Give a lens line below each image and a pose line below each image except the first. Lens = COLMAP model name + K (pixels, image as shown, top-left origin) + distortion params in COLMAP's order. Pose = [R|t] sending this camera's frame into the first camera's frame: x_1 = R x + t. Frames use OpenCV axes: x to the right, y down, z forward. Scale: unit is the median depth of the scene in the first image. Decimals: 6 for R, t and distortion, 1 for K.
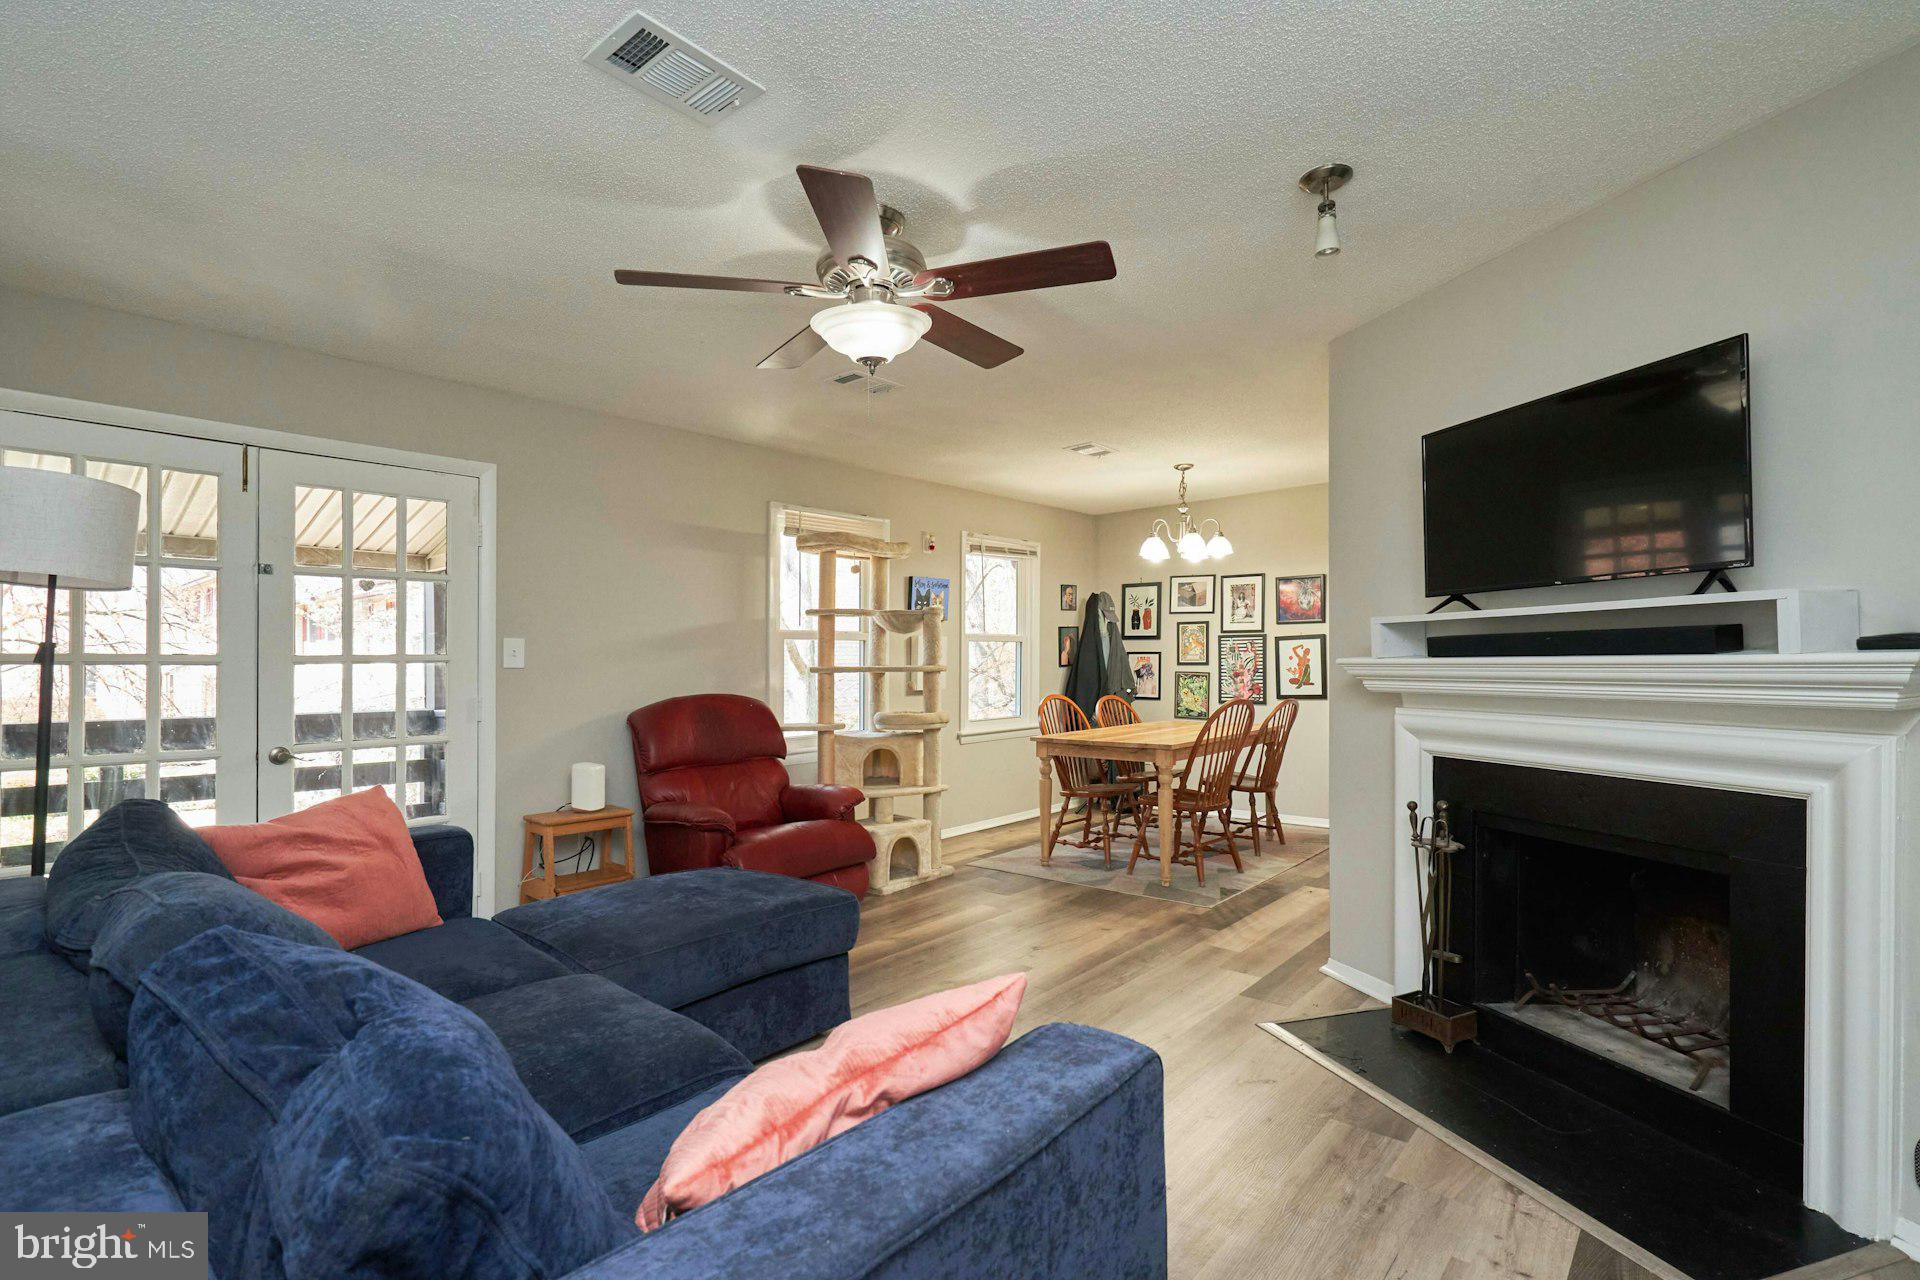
lens RADIAL K [[891.2, 0, 965.1], [0, 891.2, 650.6], [0, 0, 1]] dist [-0.004680, 0.002286]
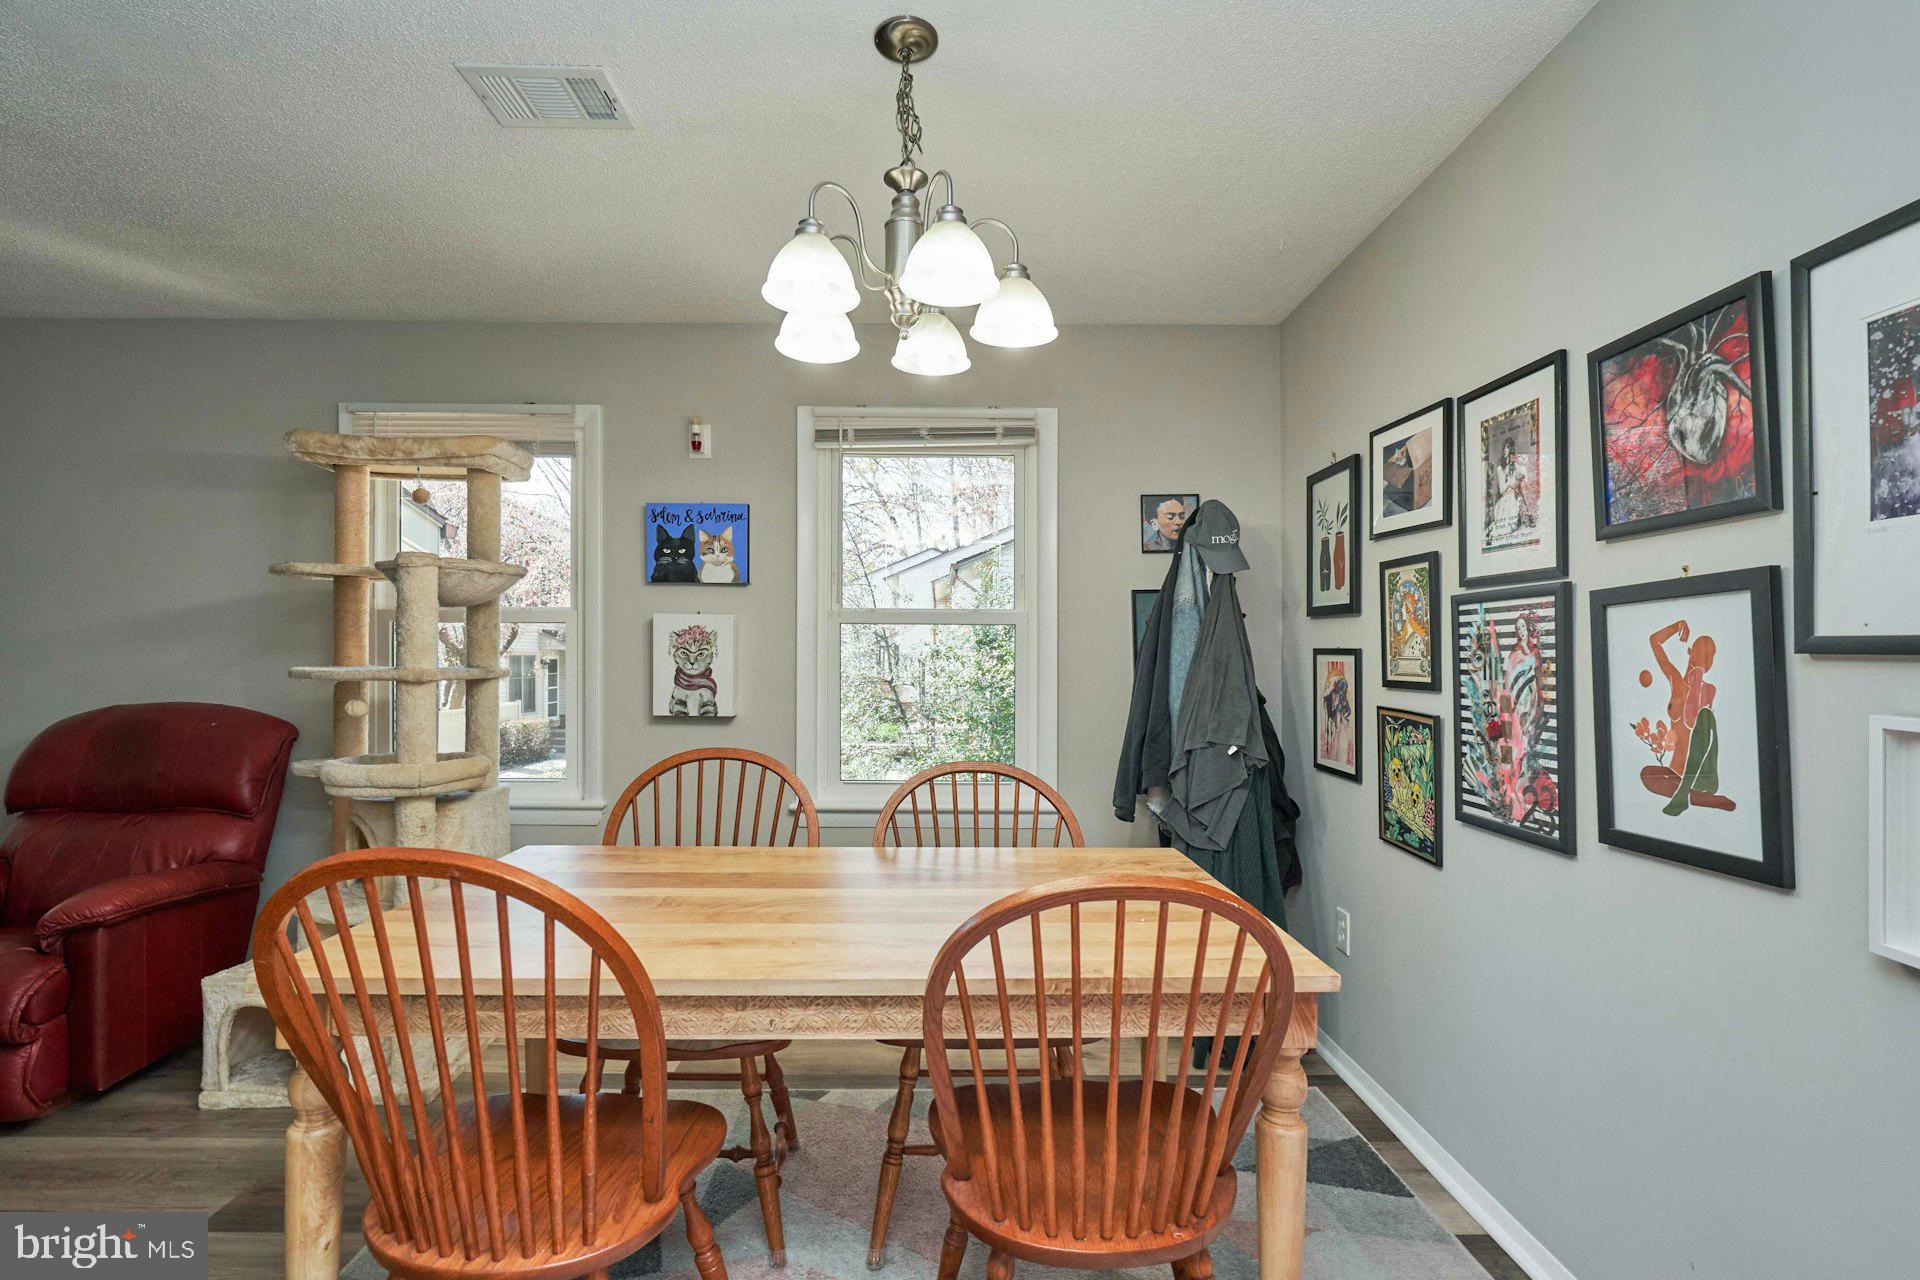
lens RADIAL K [[891.2, 0, 964.1], [0, 891.2, 642.8], [0, 0, 1]] dist [-0.004680, 0.002286]
pose [[0.673088, 0.001914, -0.739560, 0.409182], [-0.004653, 0.999988, -0.001647, -0.000011], [0.739548, 0.004550, 0.673089, 0.694088]]
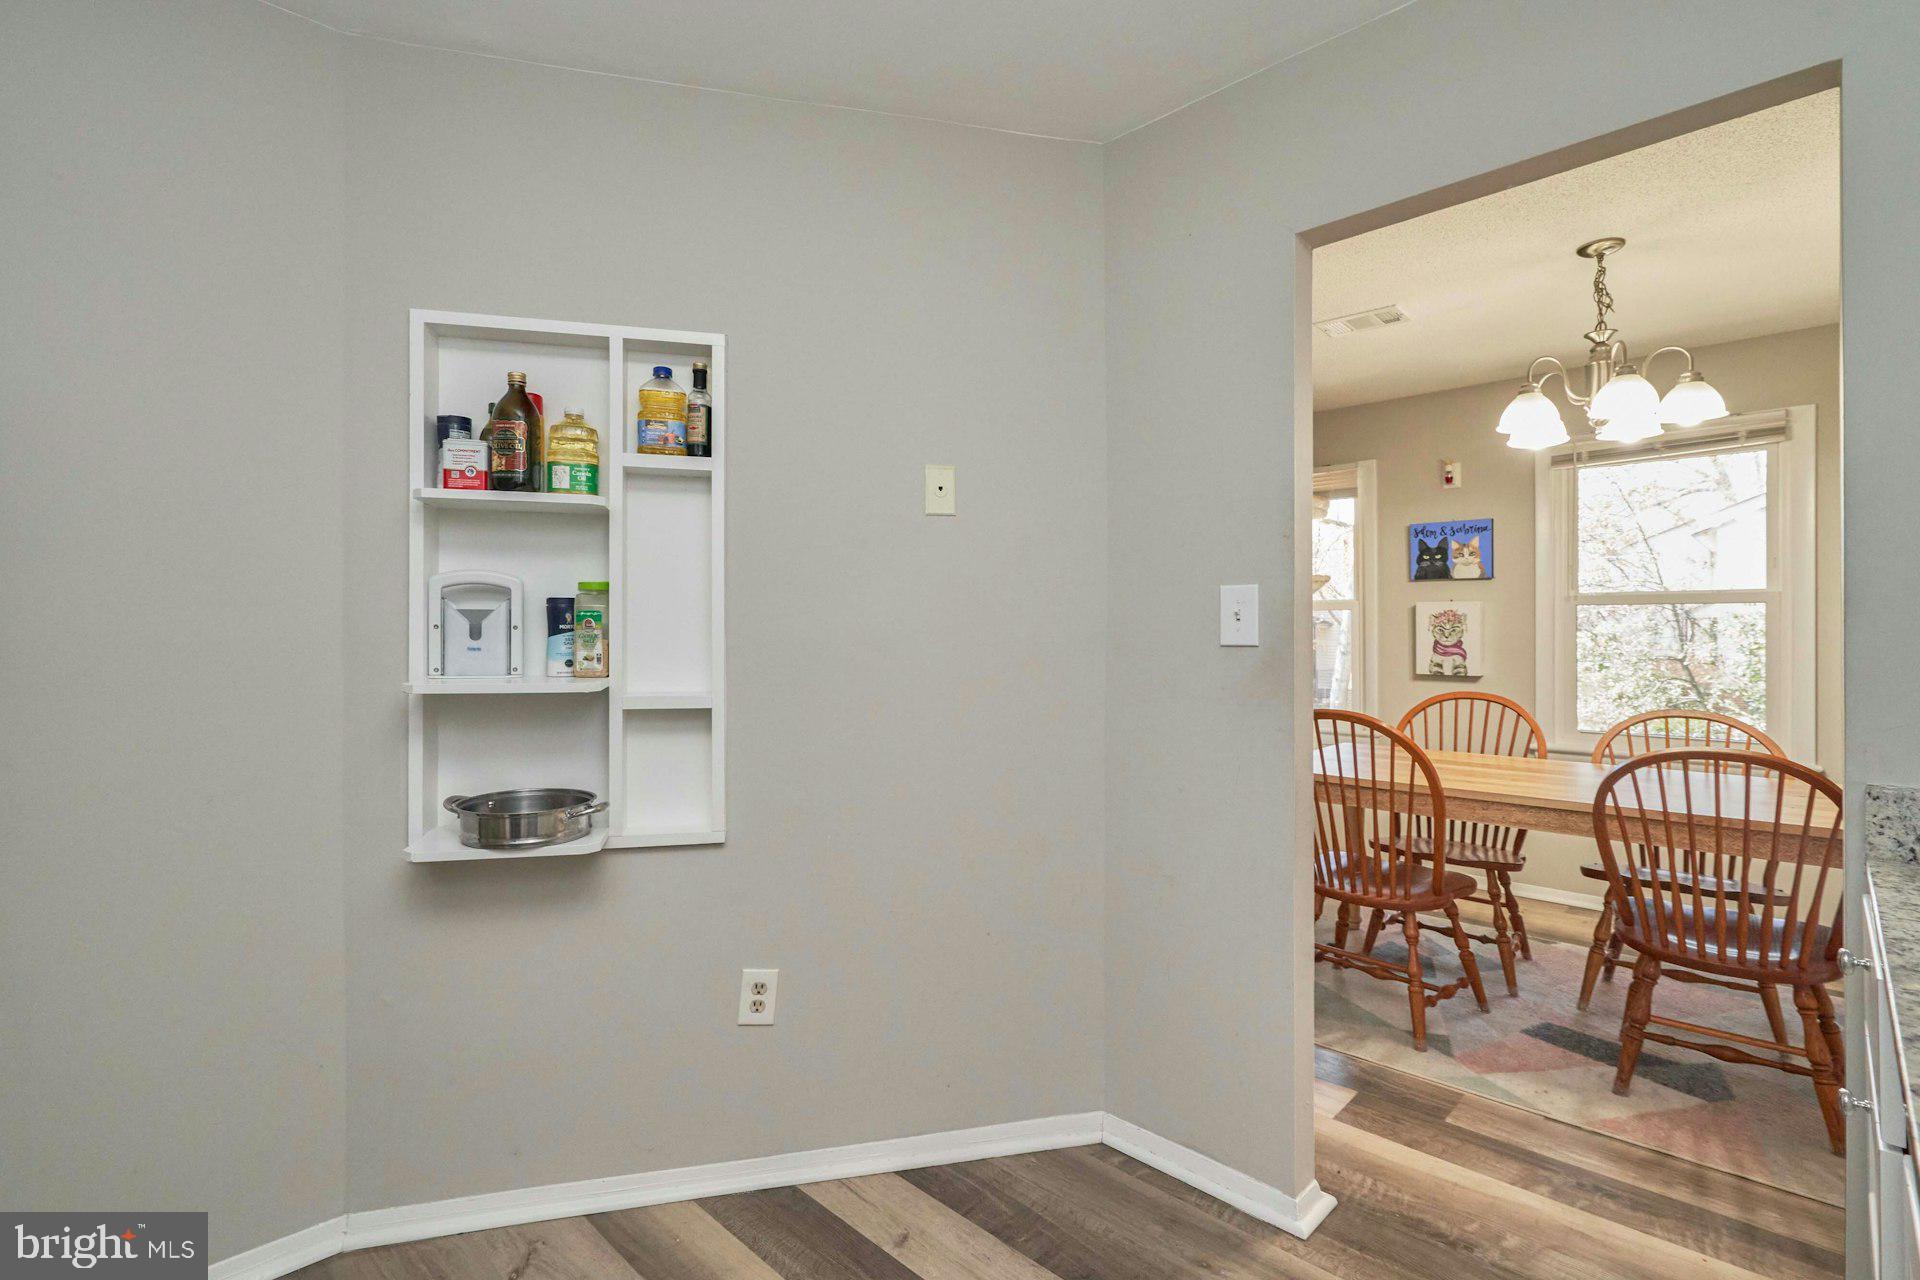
lens RADIAL K [[891.2, 0, 930.2], [0, 891.2, 628.7], [0, 0, 1]] dist [-0.004680, 0.002286]
pose [[-0.067913, 0.009757, -0.997644, 0.642177], [0.007719, 0.999927, 0.009254, -0.004292], [0.997661, -0.007072, -0.067984, 0.570744]]
